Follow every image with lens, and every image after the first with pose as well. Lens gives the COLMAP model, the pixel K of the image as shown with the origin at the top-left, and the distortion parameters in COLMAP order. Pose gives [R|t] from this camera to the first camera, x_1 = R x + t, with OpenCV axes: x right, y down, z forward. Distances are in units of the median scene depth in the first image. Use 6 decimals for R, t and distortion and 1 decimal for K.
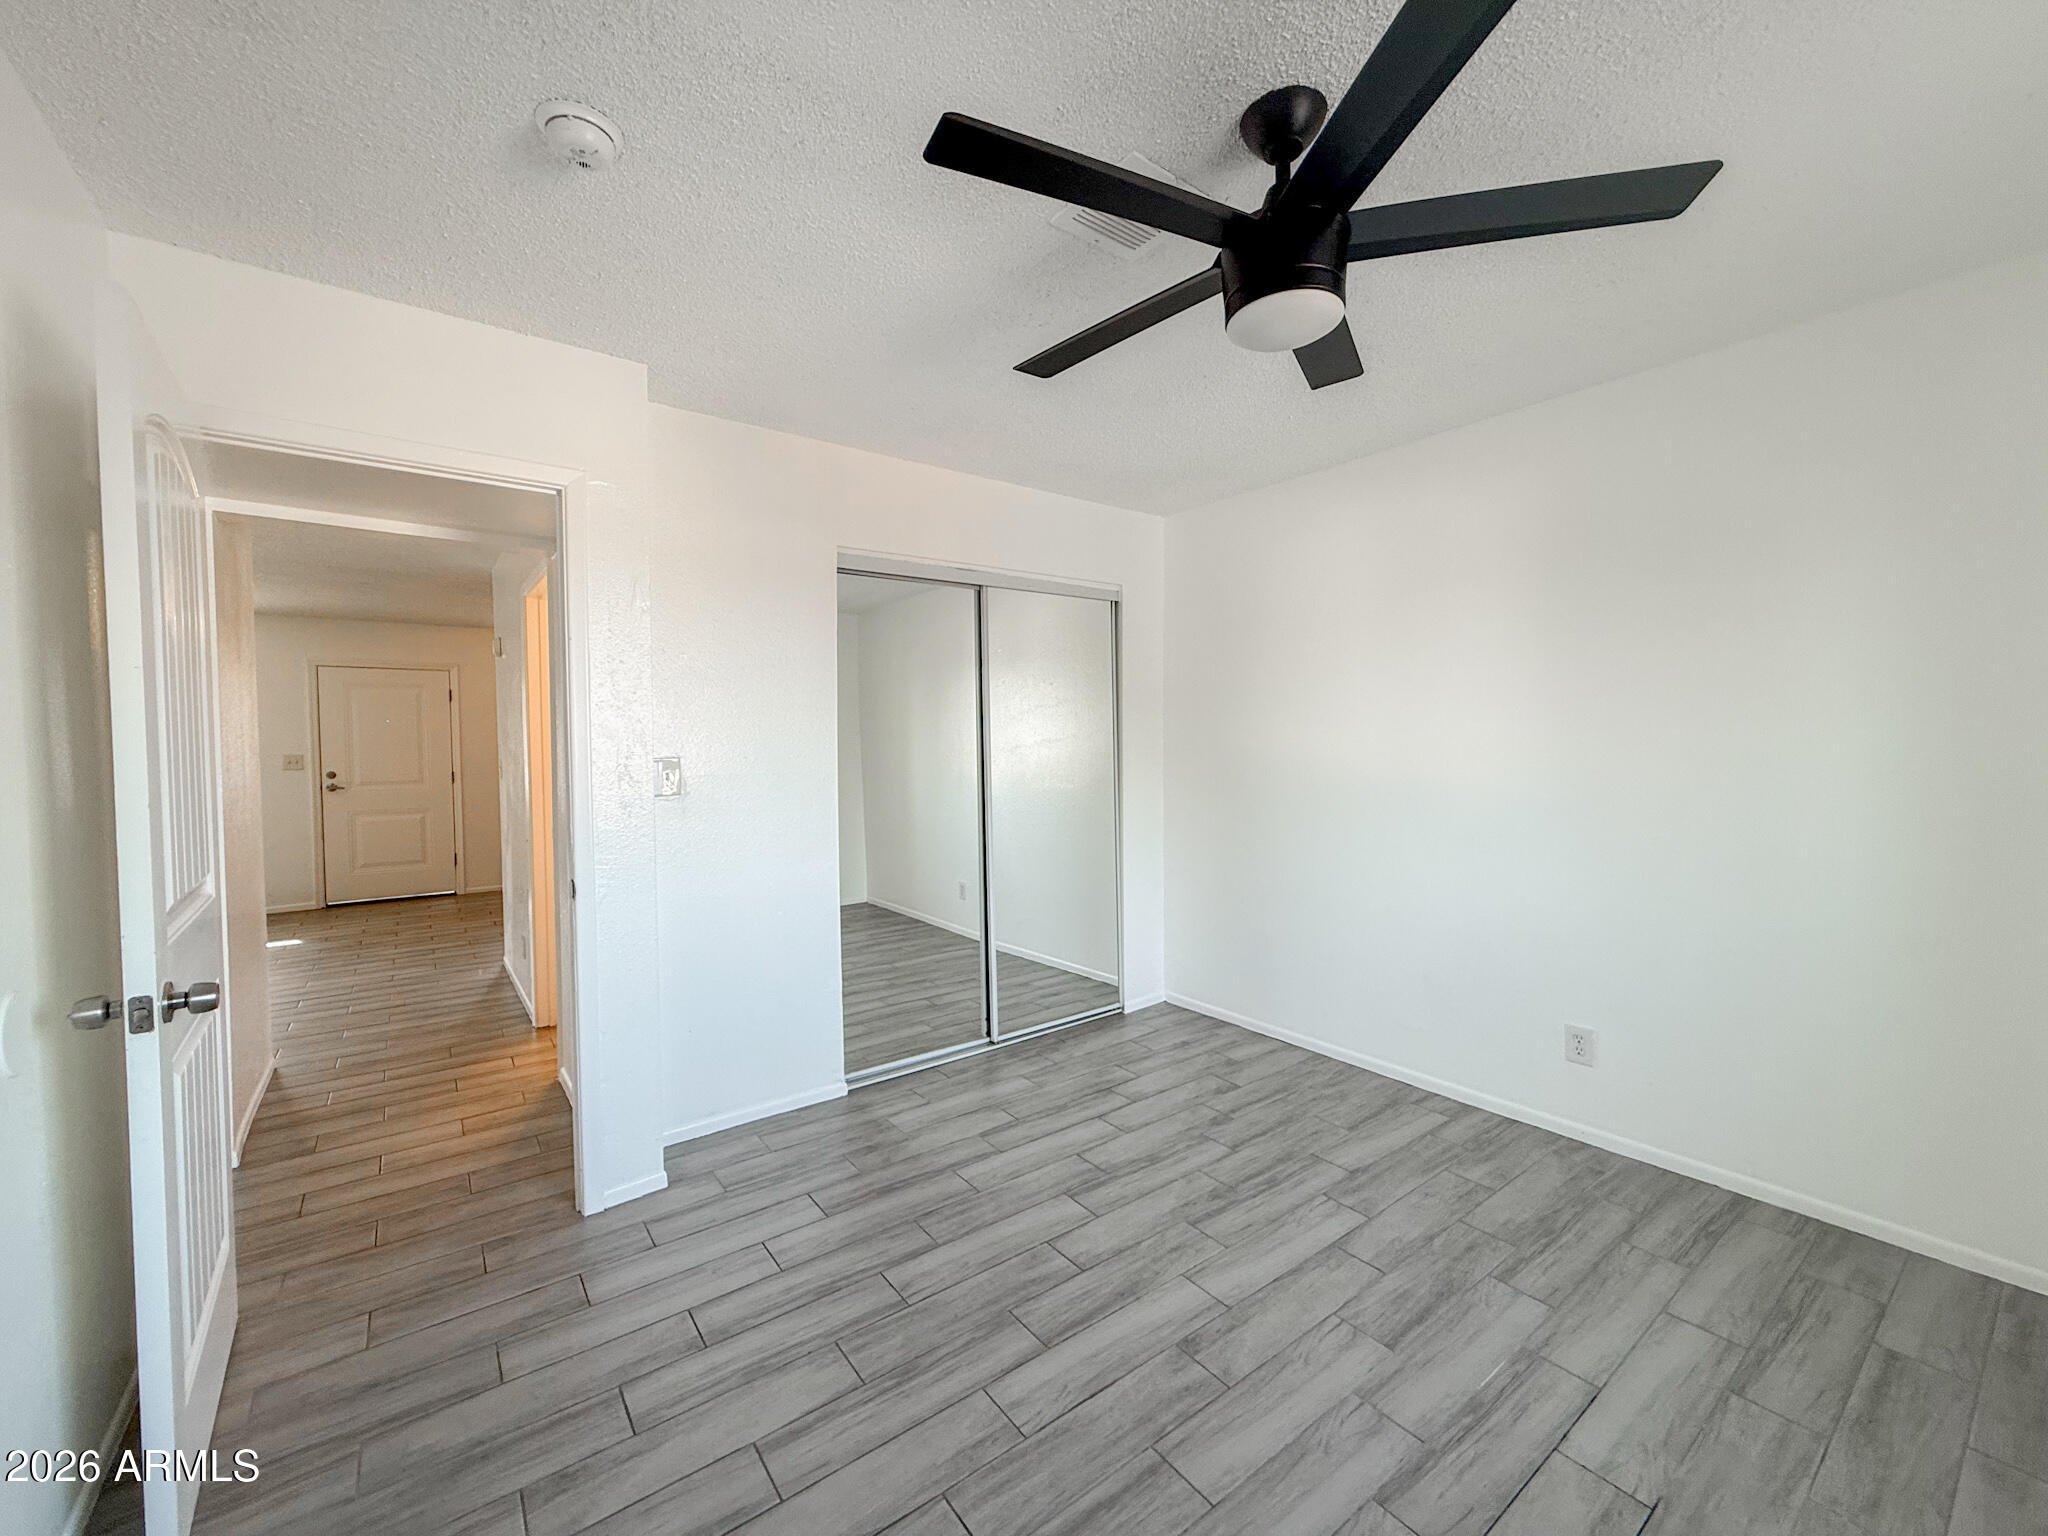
lens RADIAL K [[813.0, 0, 1017.1], [0, 813.0, 768.3], [0, 0, 1]] dist [0.001801, -0.000410]
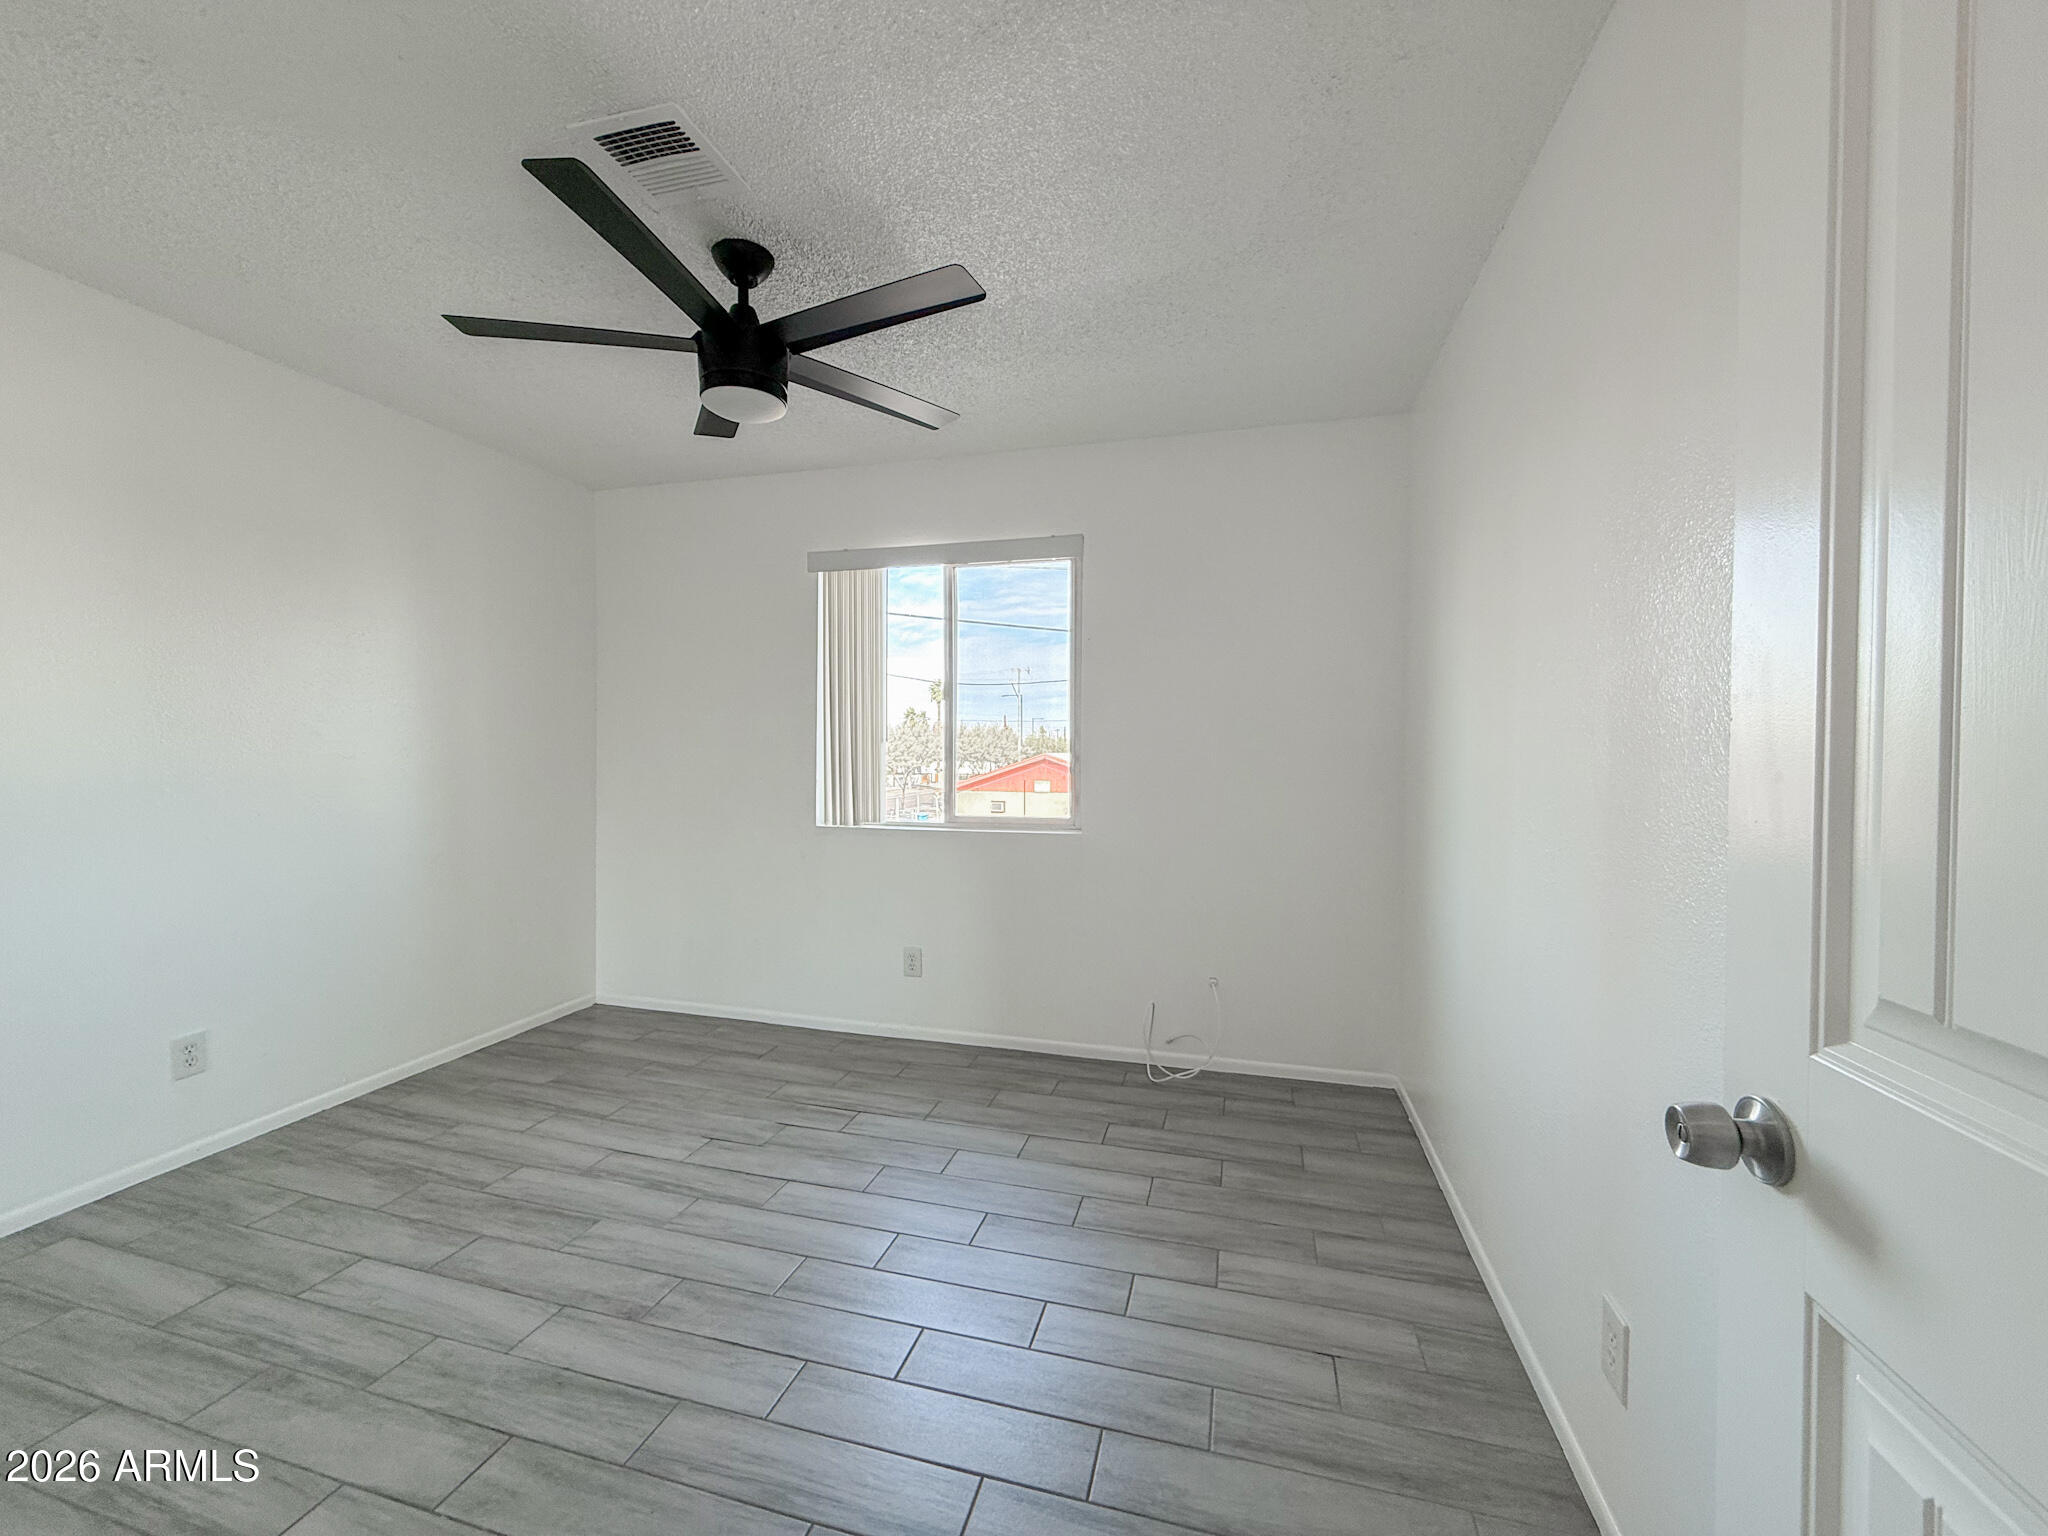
lens RADIAL K [[813.0, 0, 1017.1], [0, 813.0, 768.3], [0, 0, 1]] dist [0.001801, -0.000410]
pose [[-0.634176, -0.012019, 0.773095, -0.775028], [0.003185, 0.999830, 0.018157, 0.009003], [-0.773182, 0.013977, -0.634030, 1.126963]]
